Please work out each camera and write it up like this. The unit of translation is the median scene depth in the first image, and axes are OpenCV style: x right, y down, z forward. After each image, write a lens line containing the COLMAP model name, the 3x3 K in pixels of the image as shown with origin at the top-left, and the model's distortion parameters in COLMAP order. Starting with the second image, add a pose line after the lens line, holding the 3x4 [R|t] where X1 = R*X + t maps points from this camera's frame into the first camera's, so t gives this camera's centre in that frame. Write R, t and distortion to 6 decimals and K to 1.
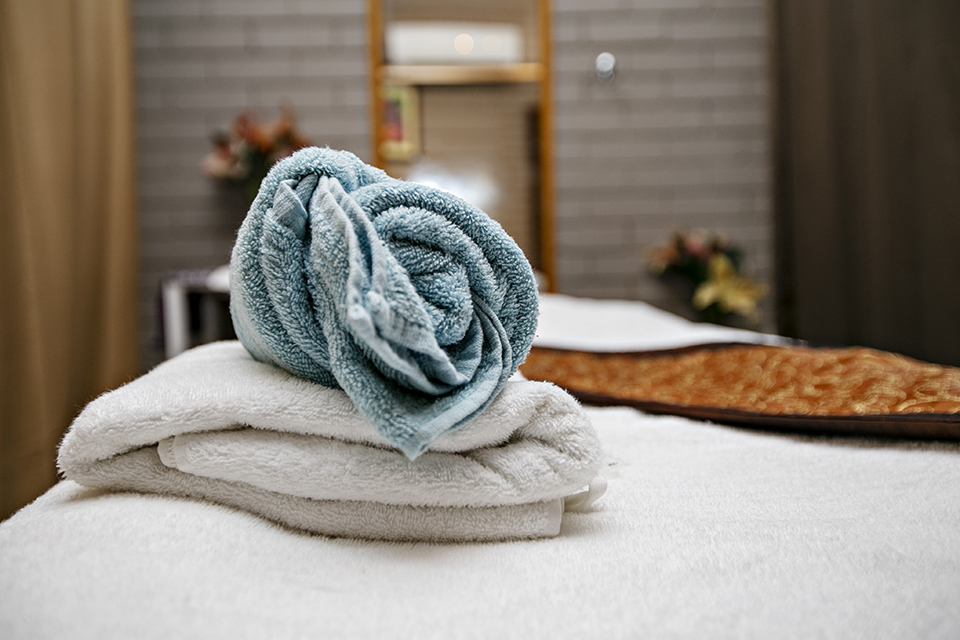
lens RADIAL K [[872.4, 0, 480.0], [0, 872.4, 320.0], [0, 0, 1]] dist [0.003455, 0.004385]
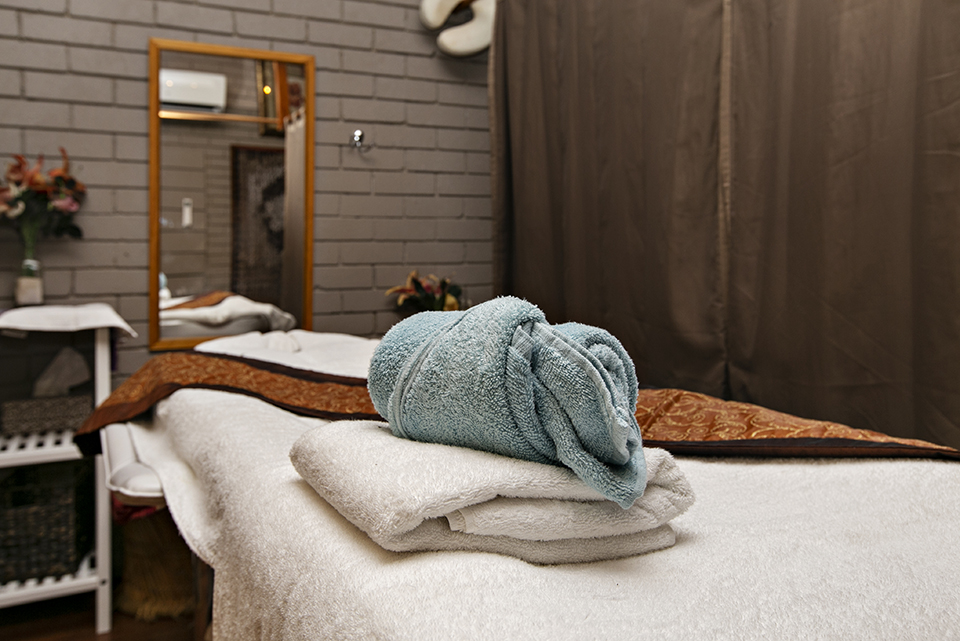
lens RADIAL K [[759.1, 0, 461.9], [0, 759.1, 301.3], [0, 0, 1]] dist [0.000697, 0.008738]
pose [[0.926892, -0.004853, 0.375296, -0.797253], [0.018958, 0.999245, -0.033901, -0.161096], [-0.374848, 0.038538, 0.926285, -0.163943]]
